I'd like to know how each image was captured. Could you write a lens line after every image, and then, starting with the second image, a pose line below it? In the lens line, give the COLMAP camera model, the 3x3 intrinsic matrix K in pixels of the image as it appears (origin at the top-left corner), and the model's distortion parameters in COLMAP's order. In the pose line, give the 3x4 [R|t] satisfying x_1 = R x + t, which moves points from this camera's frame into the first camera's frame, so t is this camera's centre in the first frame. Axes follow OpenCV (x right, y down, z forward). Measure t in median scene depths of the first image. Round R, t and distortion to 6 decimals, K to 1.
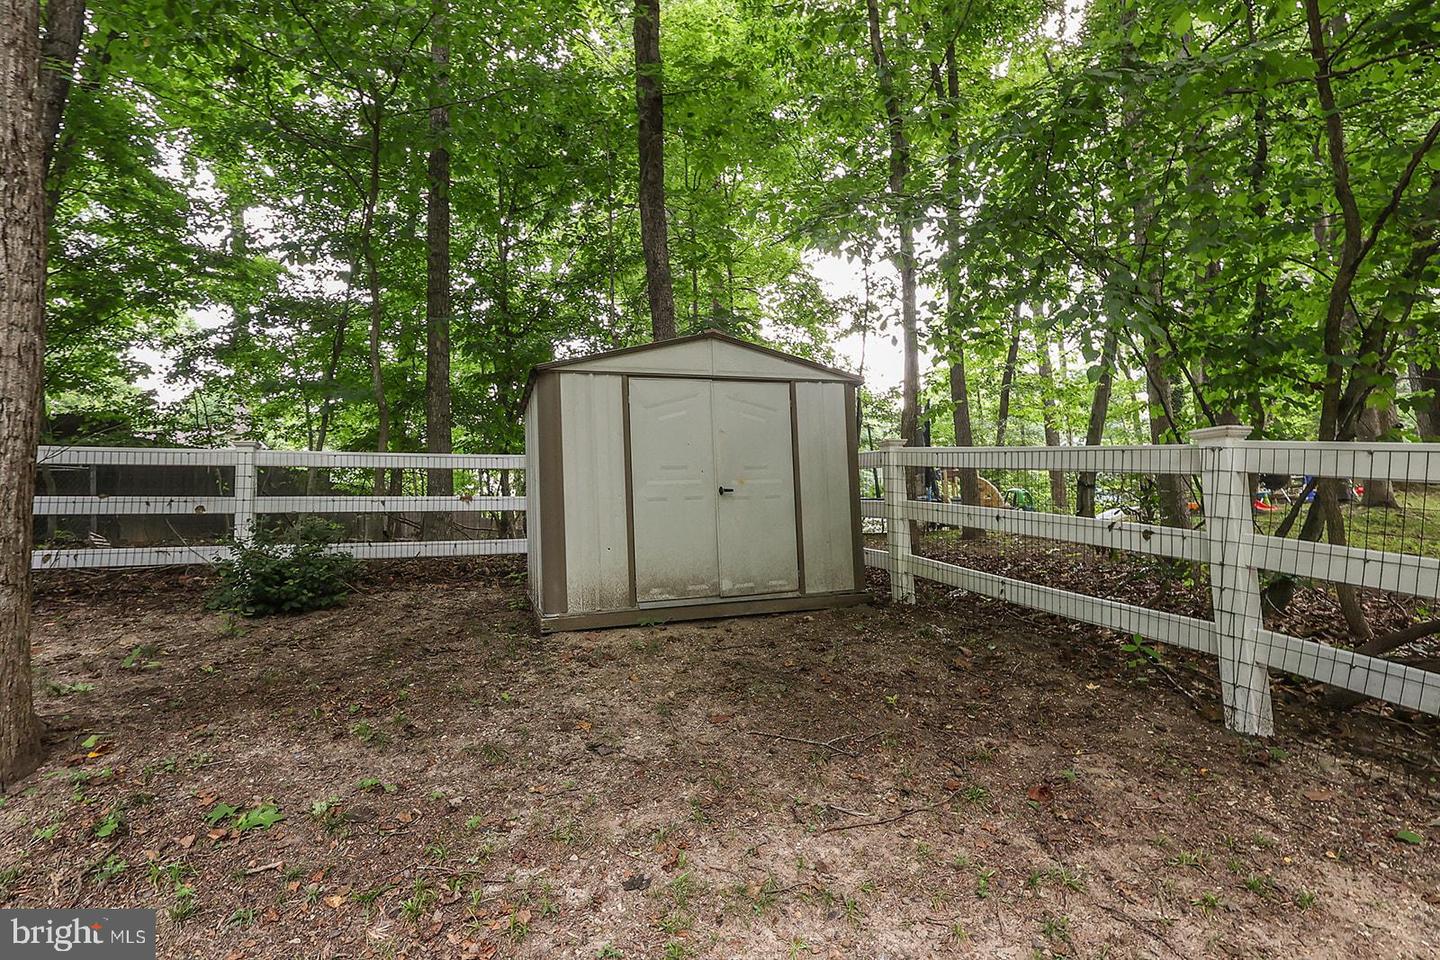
lens RADIAL K [[670.9, 0, 710.5], [0, 670.9, 483.2], [0, 0, 1]] dist [-0.004391, 0.001941]
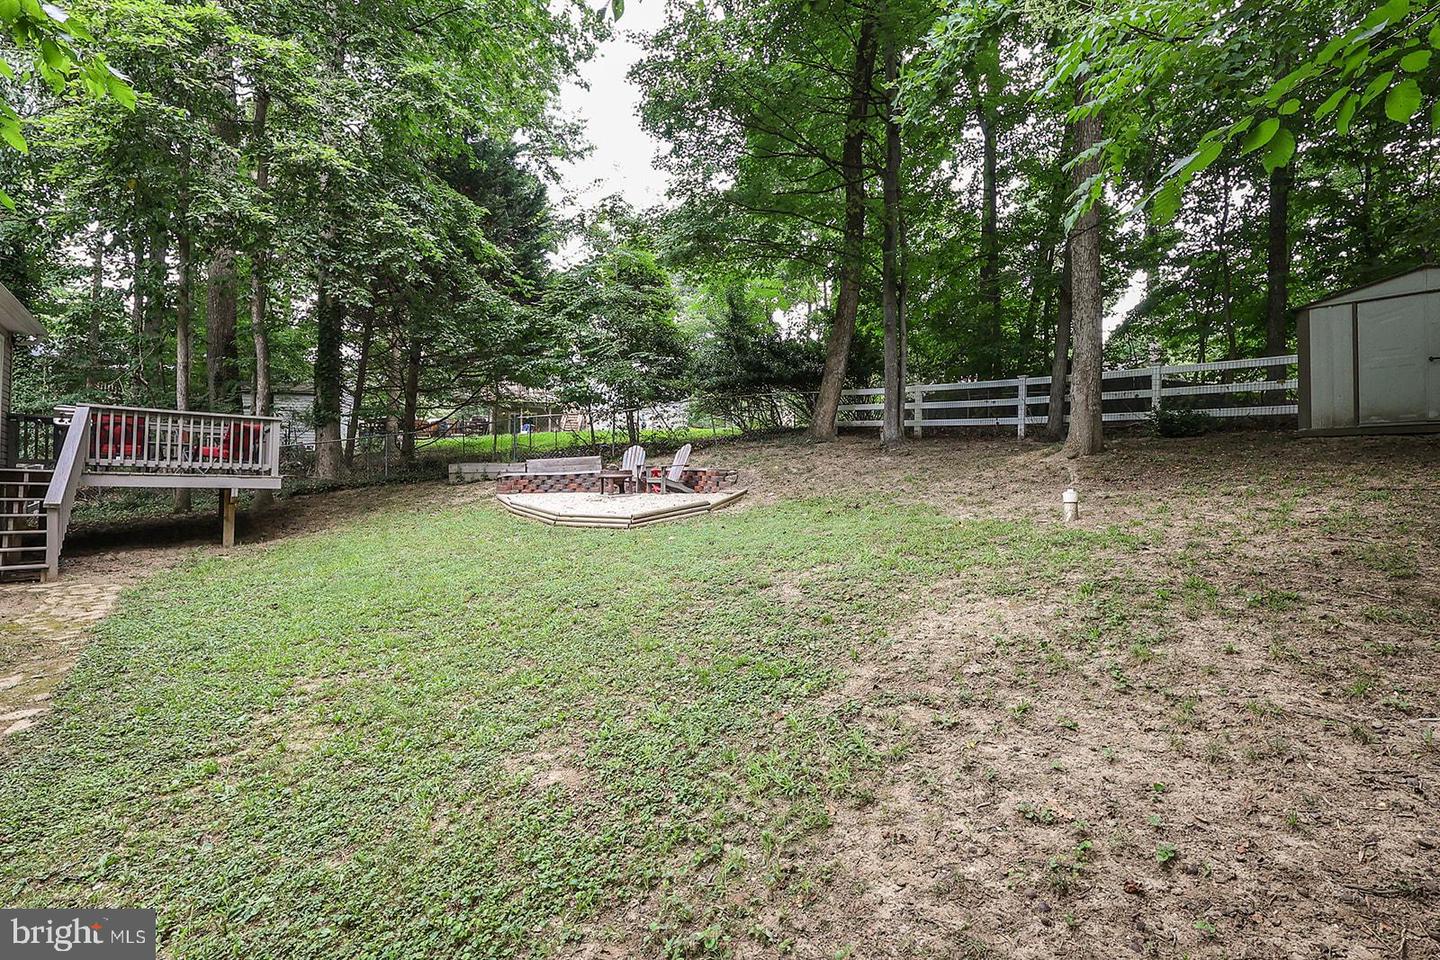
lens RADIAL K [[670.9, 0, 713.9], [0, 670.9, 474.6], [0, 0, 1]] dist [-0.004391, 0.001941]
pose [[0.367600, 0.032050, -0.929432, 0.825375], [0.060410, 0.996472, 0.058255, 0.083607], [0.928020, -0.077562, 0.364367, -1.172648]]
